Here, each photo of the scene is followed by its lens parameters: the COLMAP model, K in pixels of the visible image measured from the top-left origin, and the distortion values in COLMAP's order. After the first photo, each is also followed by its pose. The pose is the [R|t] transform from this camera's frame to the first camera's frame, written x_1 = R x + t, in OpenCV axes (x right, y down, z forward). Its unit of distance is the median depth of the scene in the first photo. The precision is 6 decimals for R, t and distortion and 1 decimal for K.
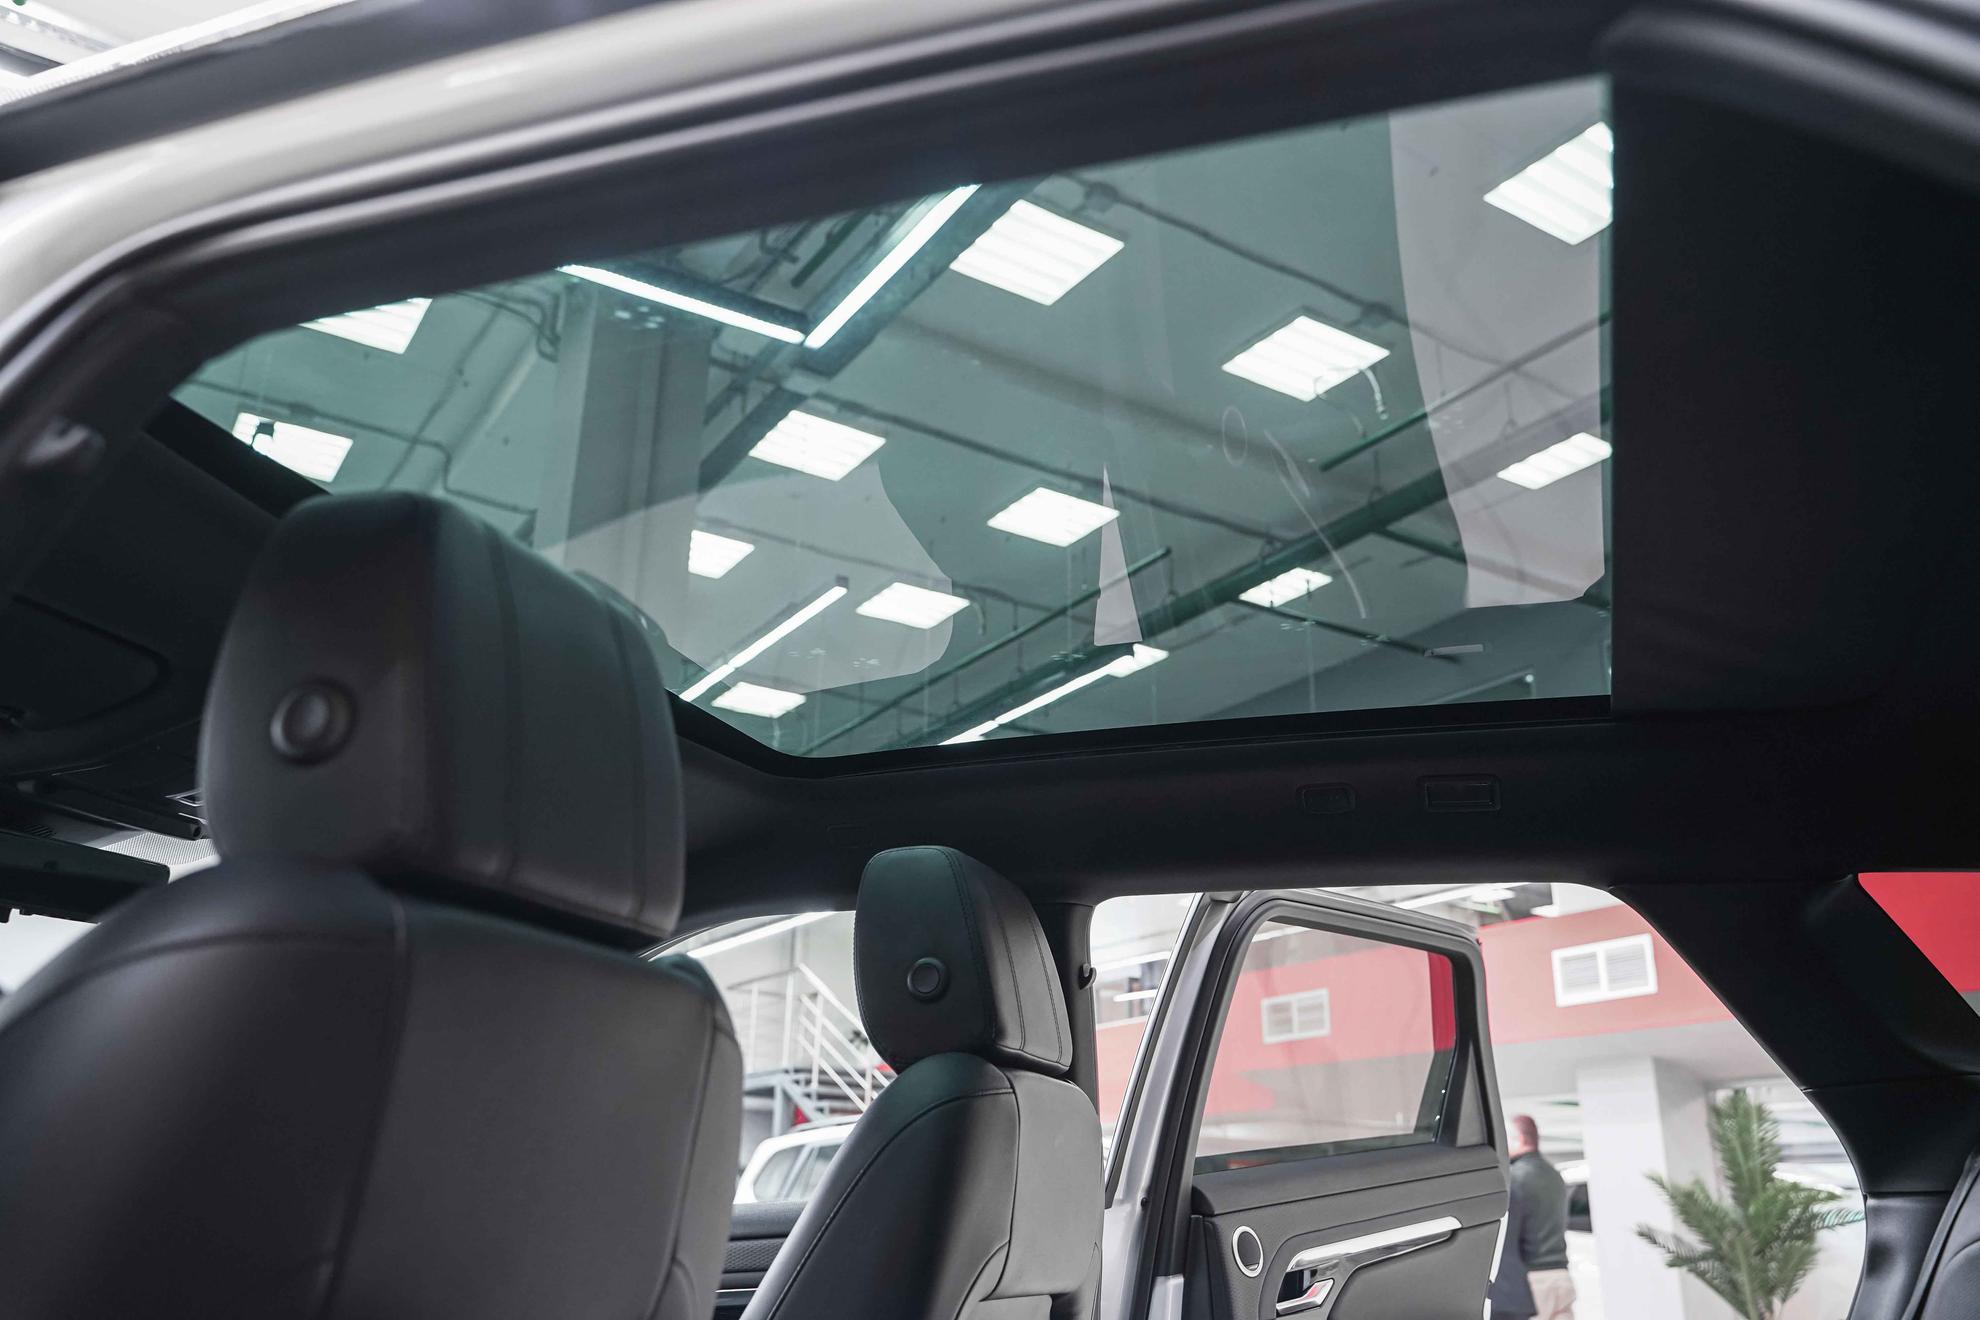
lens RADIAL K [[1585.1, 0, 990.0], [0, 1585.1, 660.0], [0, 0, 1]] dist [-0.004884, -0.011449]
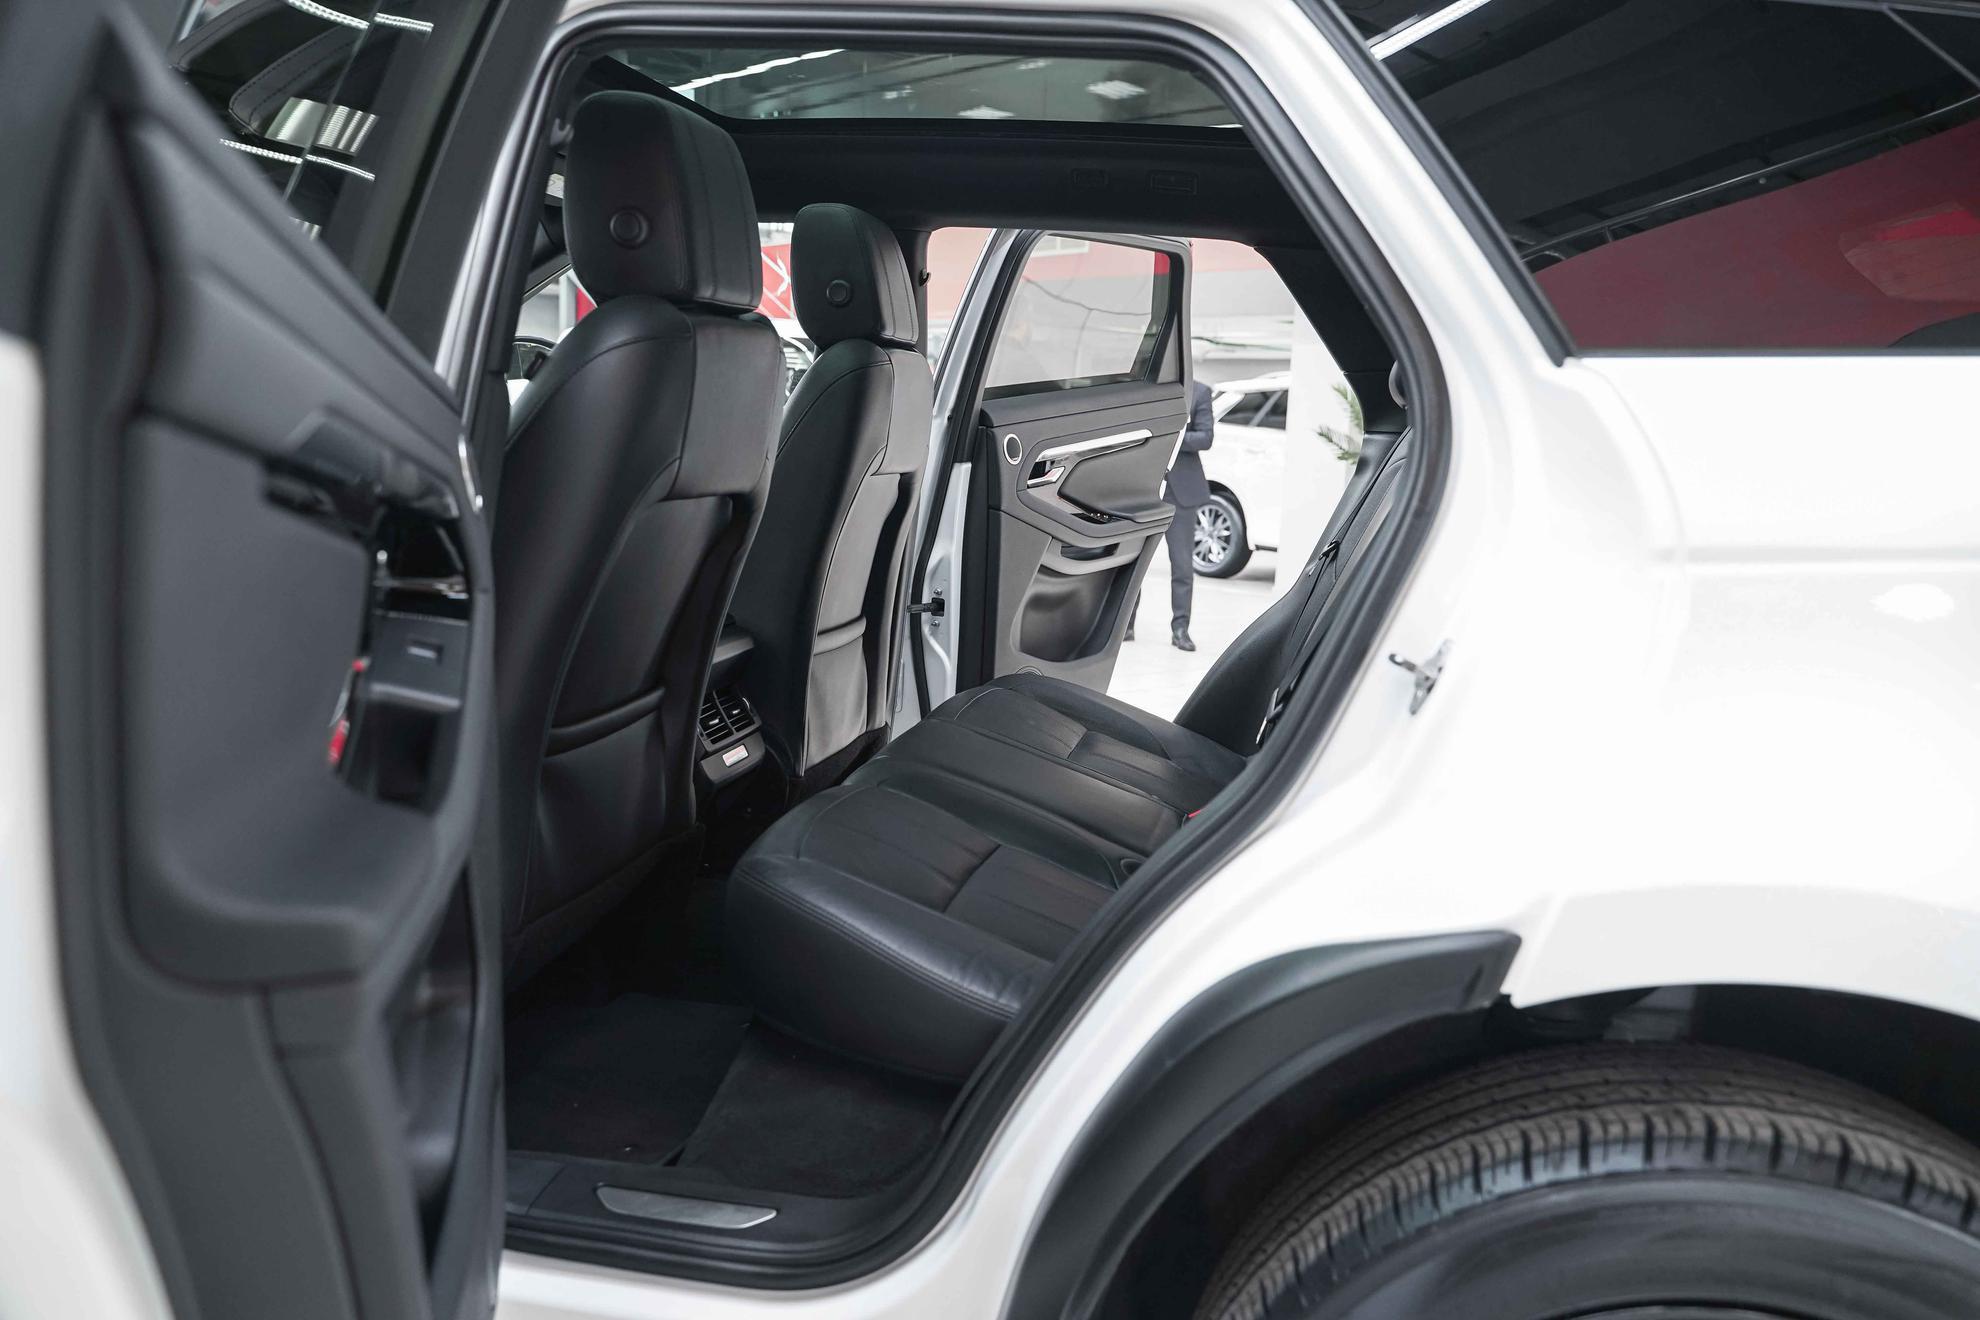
lens RADIAL K [[1585.1, 0, 990.0], [0, 1585.1, 660.0], [0, 0, 1]] dist [-0.004884, -0.011449]
pose [[0.988851, 0.006009, 0.148786, -0.093254], [-0.076874, 0.876339, 0.475521, -0.191740], [-0.127530, -0.481657, 0.867031, -0.467692]]
